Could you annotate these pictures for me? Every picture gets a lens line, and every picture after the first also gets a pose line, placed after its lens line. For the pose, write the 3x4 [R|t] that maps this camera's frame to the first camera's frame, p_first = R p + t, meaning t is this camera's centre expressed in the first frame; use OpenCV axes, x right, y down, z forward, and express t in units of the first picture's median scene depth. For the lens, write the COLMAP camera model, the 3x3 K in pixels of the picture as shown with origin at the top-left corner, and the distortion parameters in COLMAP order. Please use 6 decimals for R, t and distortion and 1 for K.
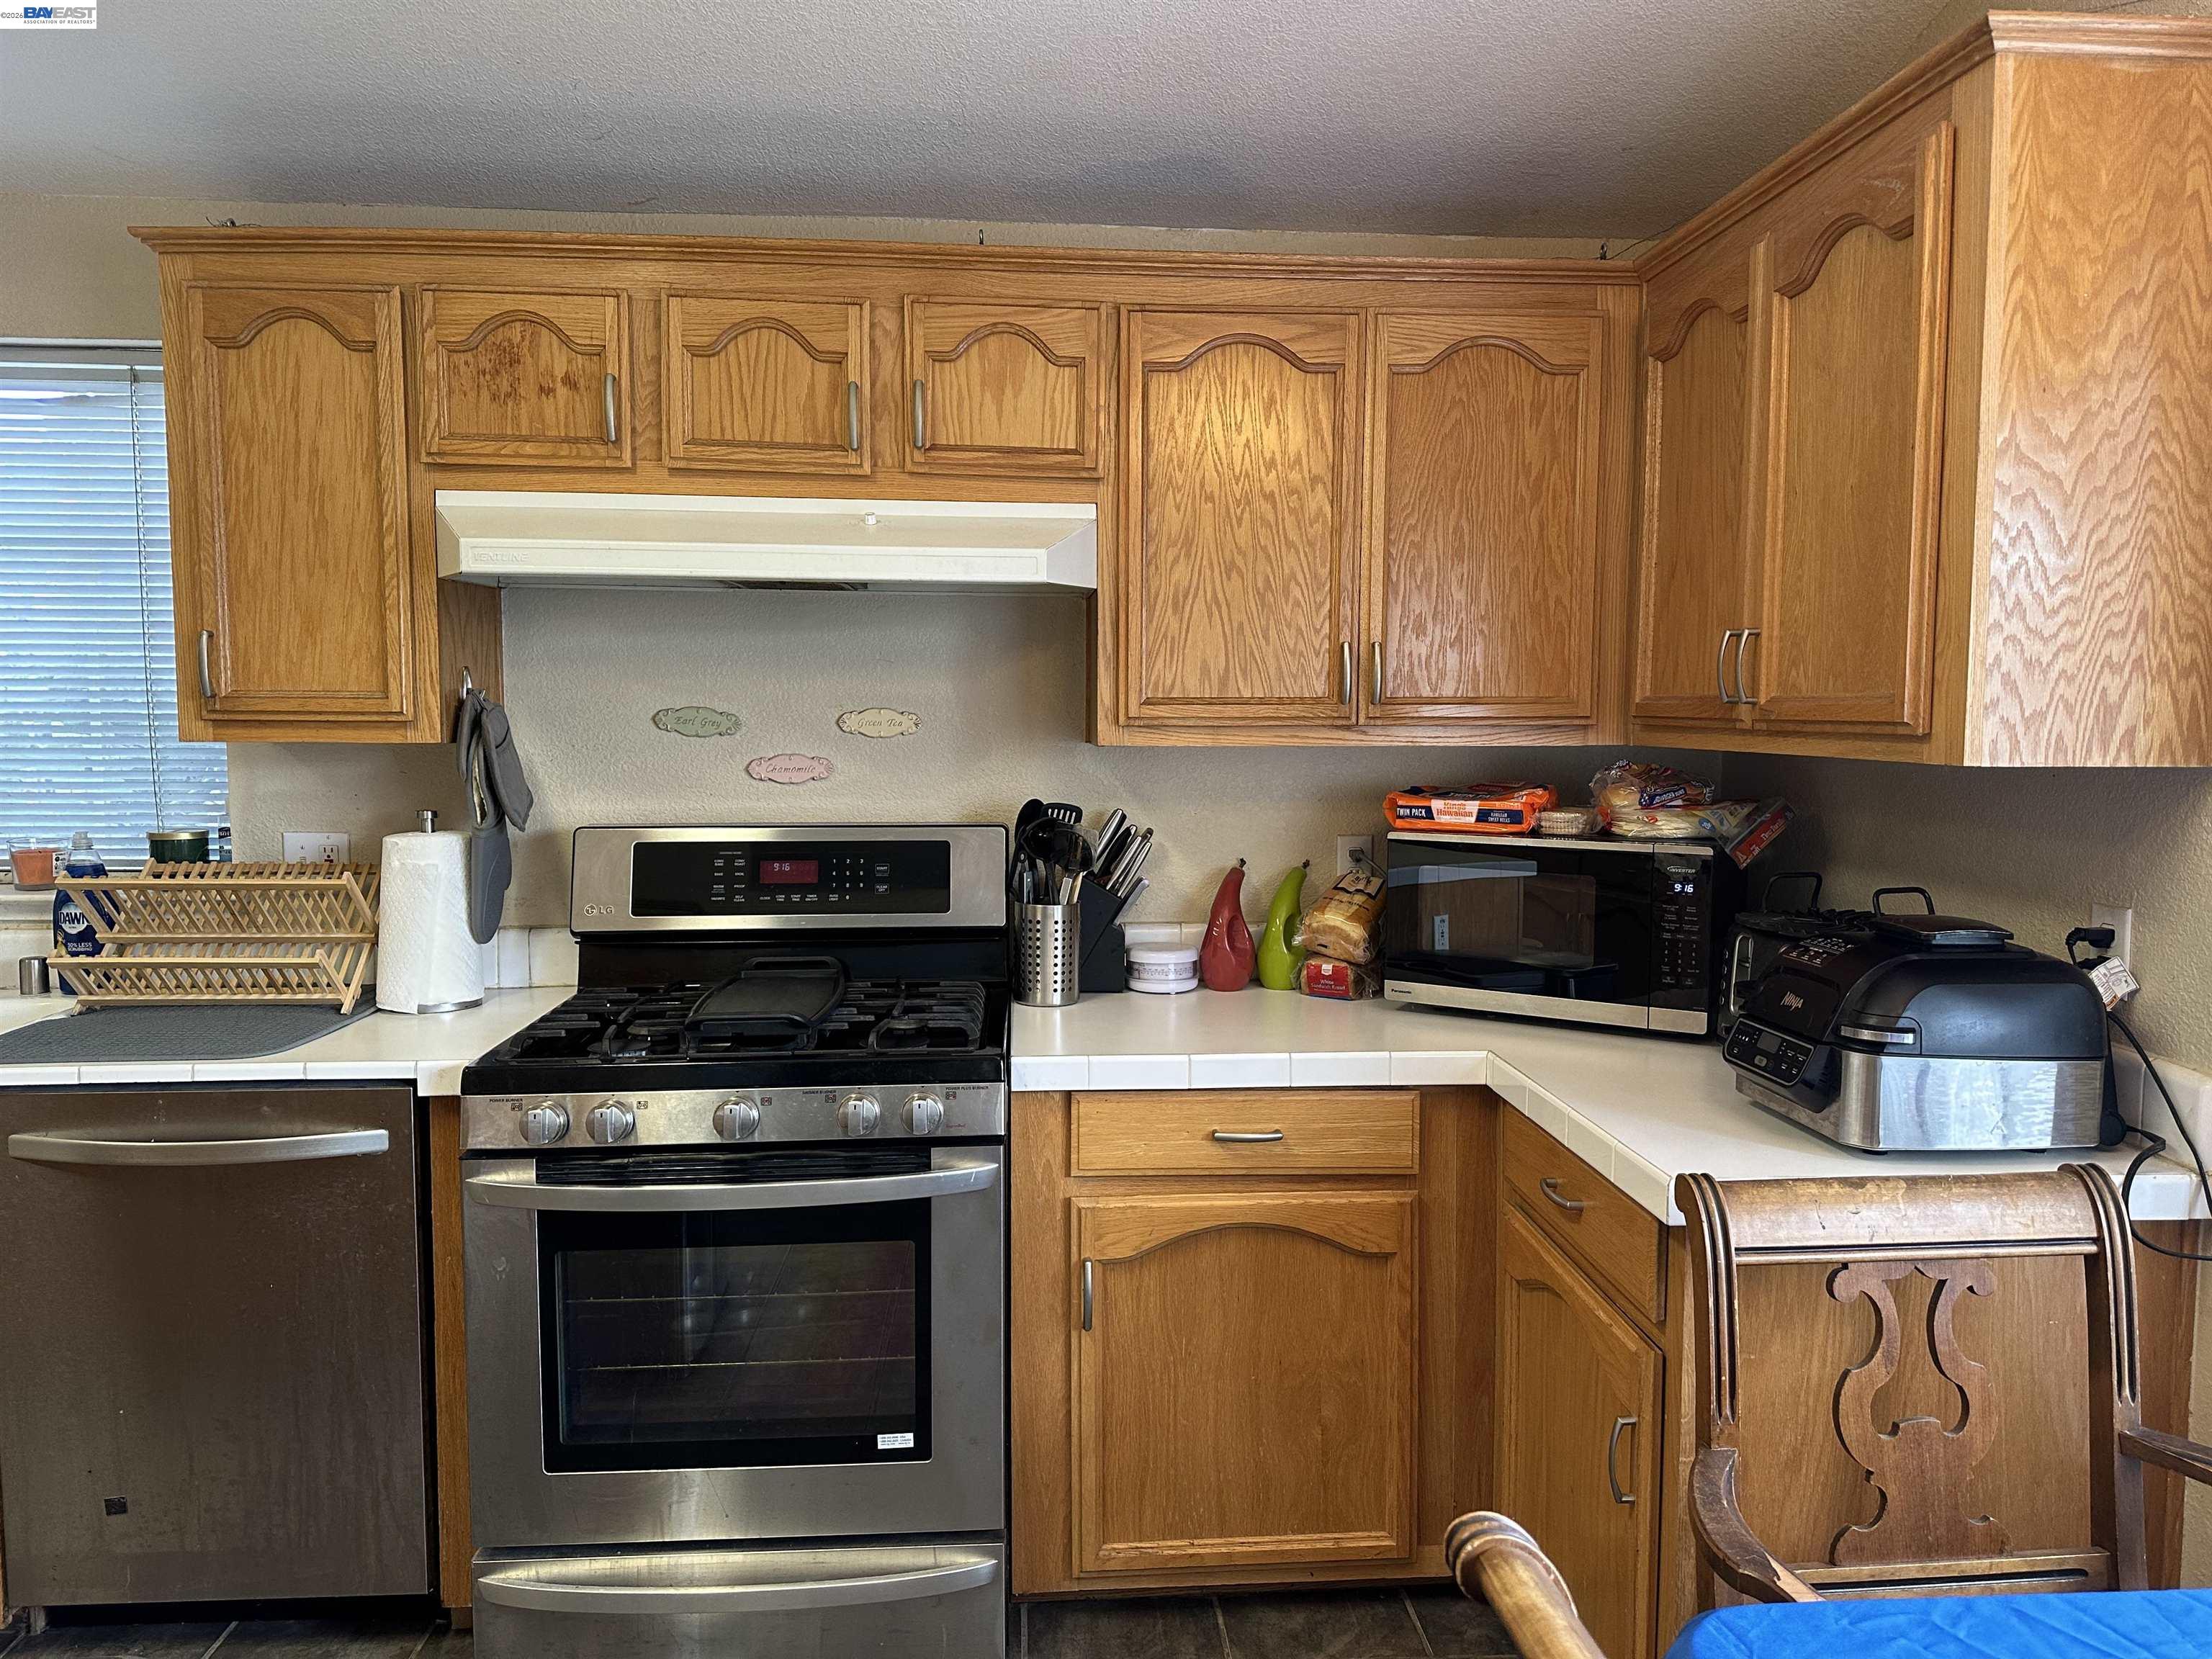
lens RADIAL K [[1570.7, 0, 1092.9], [0, 1570.7, 823.2], [0, 0, 1]] dist [0.040391, -0.059373]
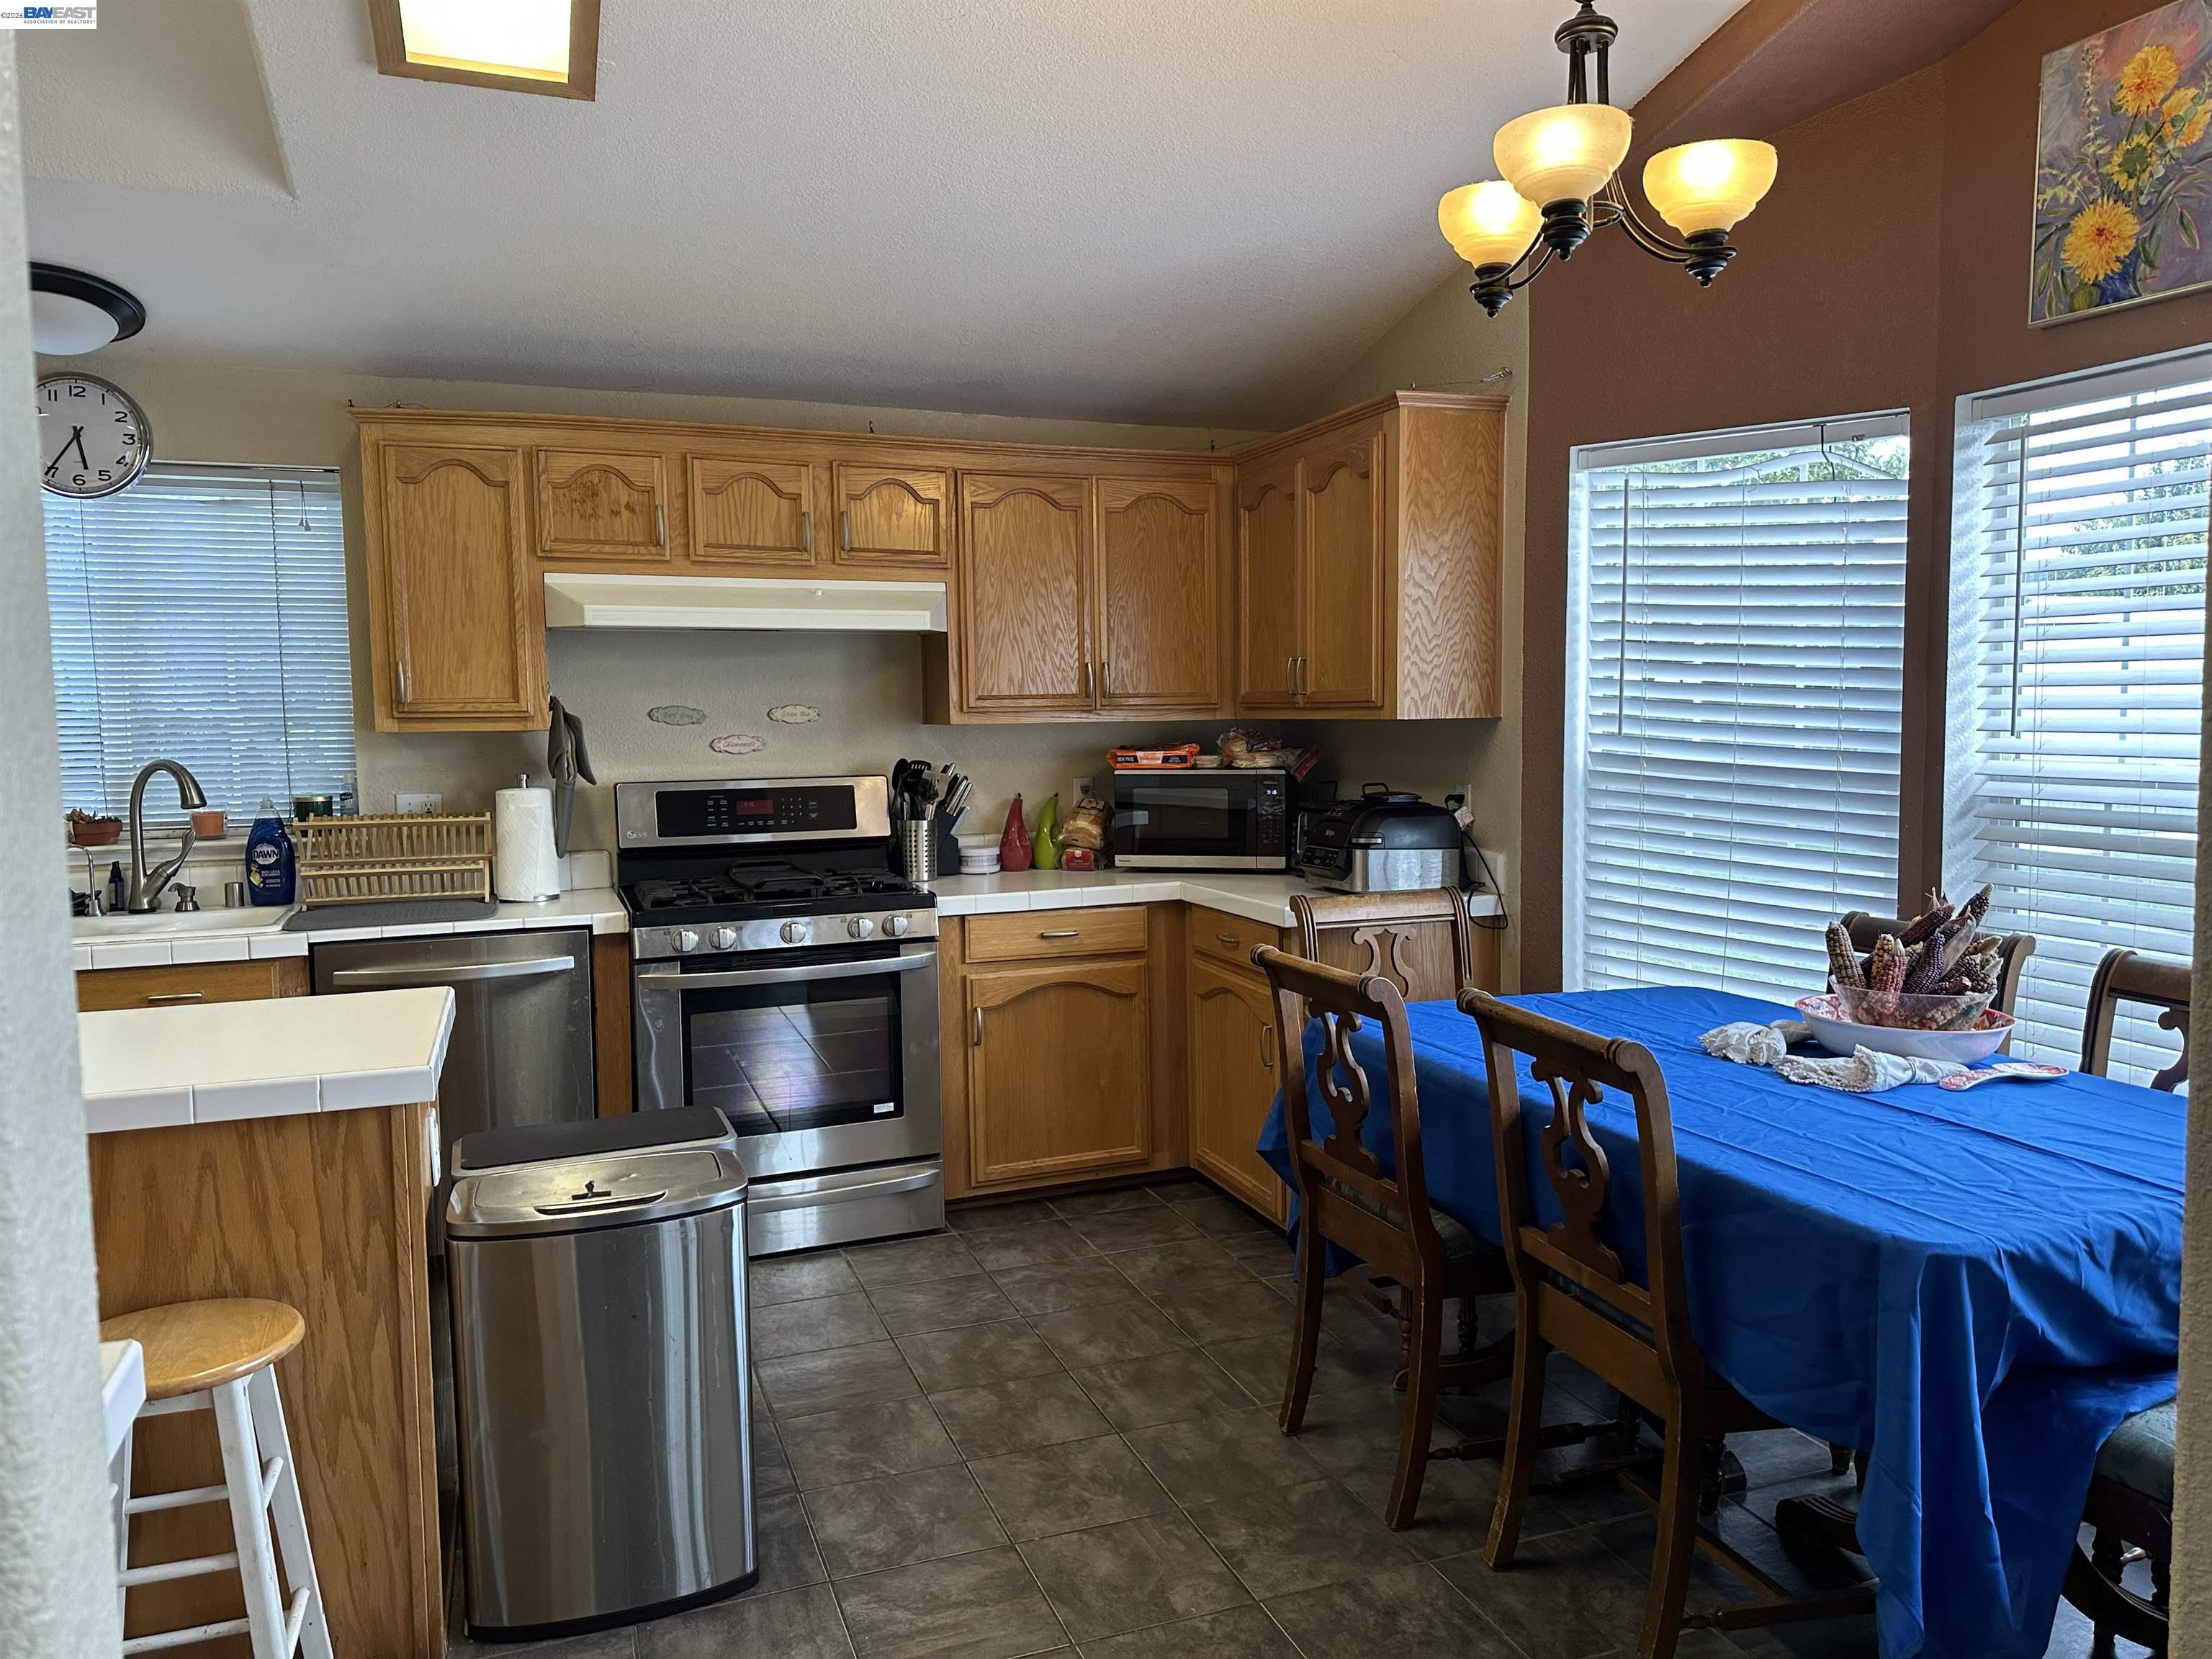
lens RADIAL K [[1570.7, 0, 1093.2], [0, 1570.7, 828.7], [0, 0, 1]] dist [0.040391, -0.059373]
pose [[0.956562, -0.038069, 0.289031, -0.358606], [0.038082, 0.999259, 0.005579, 0.062551], [-0.289029, 0.005670, 0.957303, -0.706508]]
